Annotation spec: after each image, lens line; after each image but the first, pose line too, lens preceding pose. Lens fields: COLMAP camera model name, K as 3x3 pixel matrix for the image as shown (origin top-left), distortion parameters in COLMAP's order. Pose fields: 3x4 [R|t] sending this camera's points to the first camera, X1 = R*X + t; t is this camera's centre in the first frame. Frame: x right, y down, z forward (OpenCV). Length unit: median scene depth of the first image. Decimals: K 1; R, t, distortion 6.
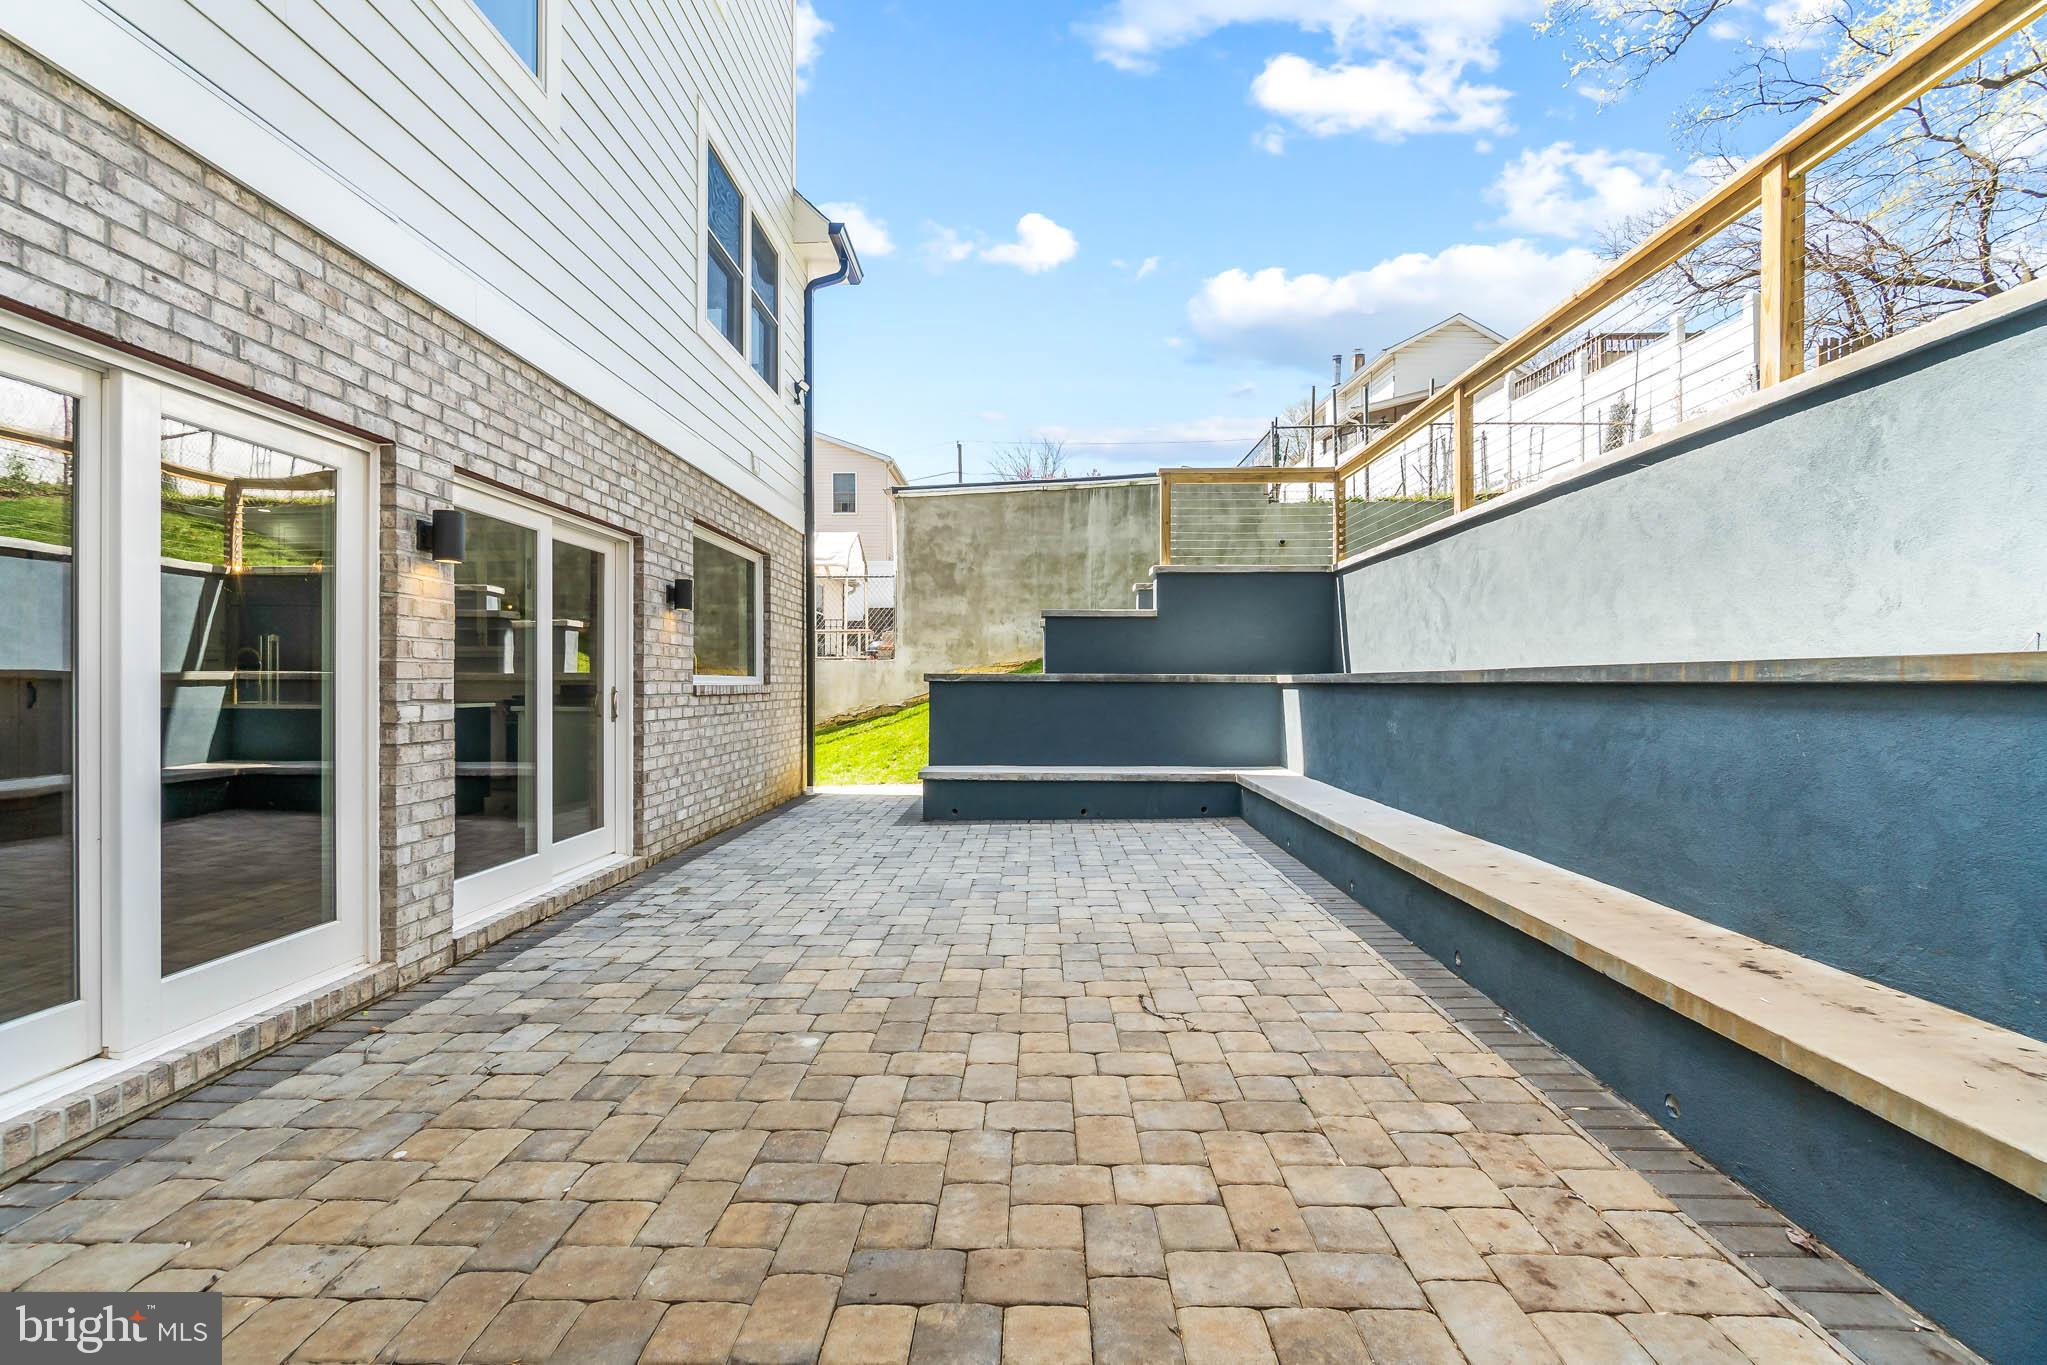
lens RADIAL K [[882.3, 0, 1014.0], [0, 882.3, 675.0], [0, 0, 1]] dist [-0.004596, 0.001651]
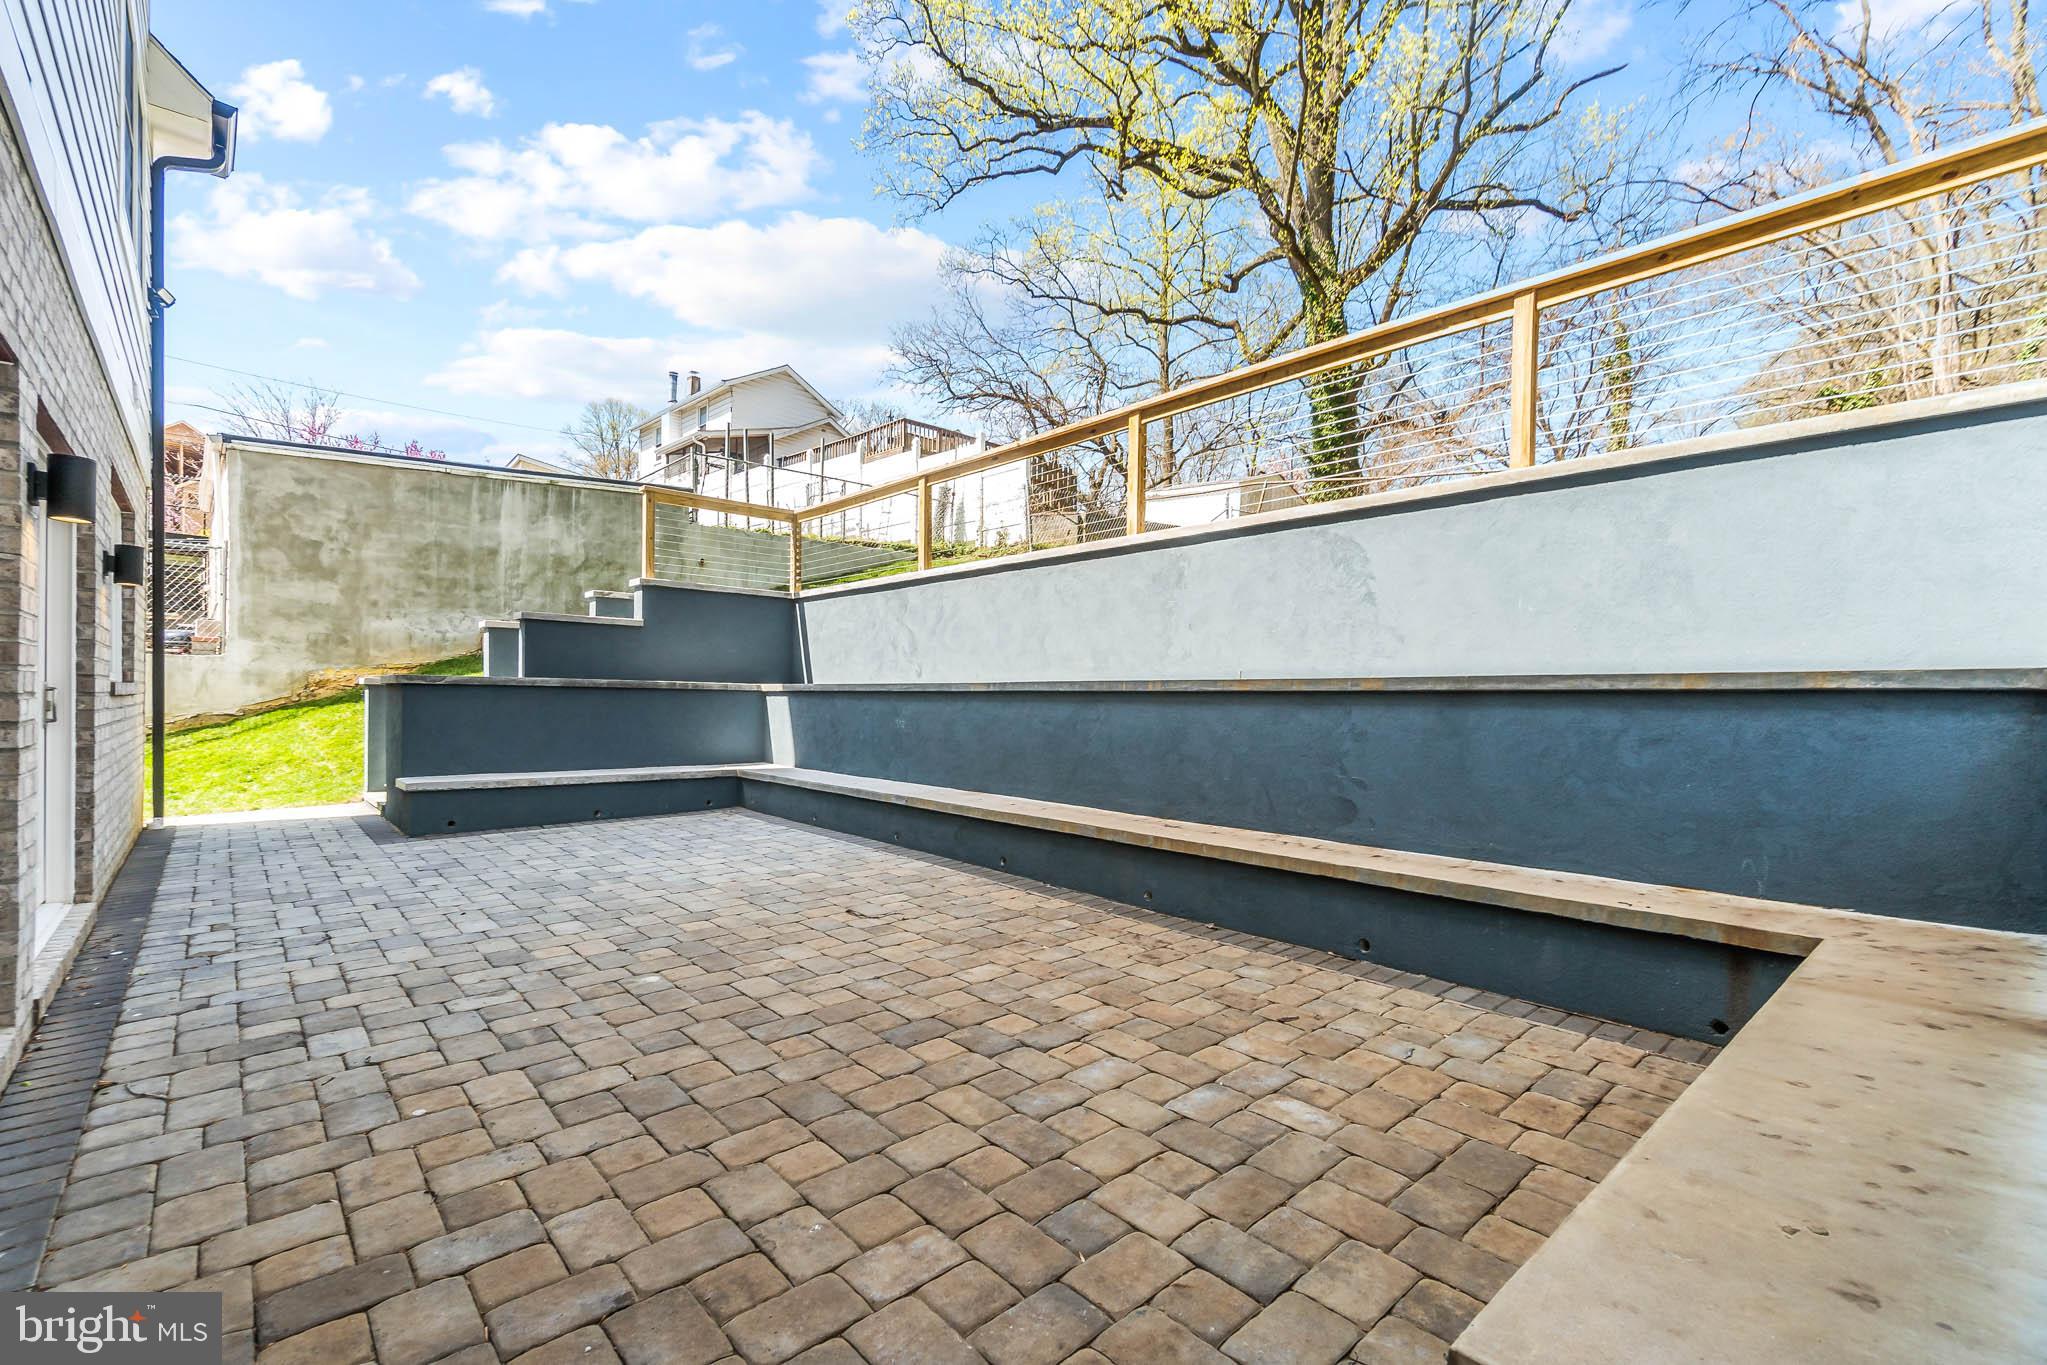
lens RADIAL K [[882.3, 0, 1018.9], [0, 882.3, 693.5], [0, 0, 1]] dist [-0.004596, 0.001651]
pose [[0.719959, 0.012465, 0.693905, -0.568573], [-0.017594, 0.999845, 0.000294, 0.013308], [-0.693794, -0.012420, 0.720067, -0.168867]]
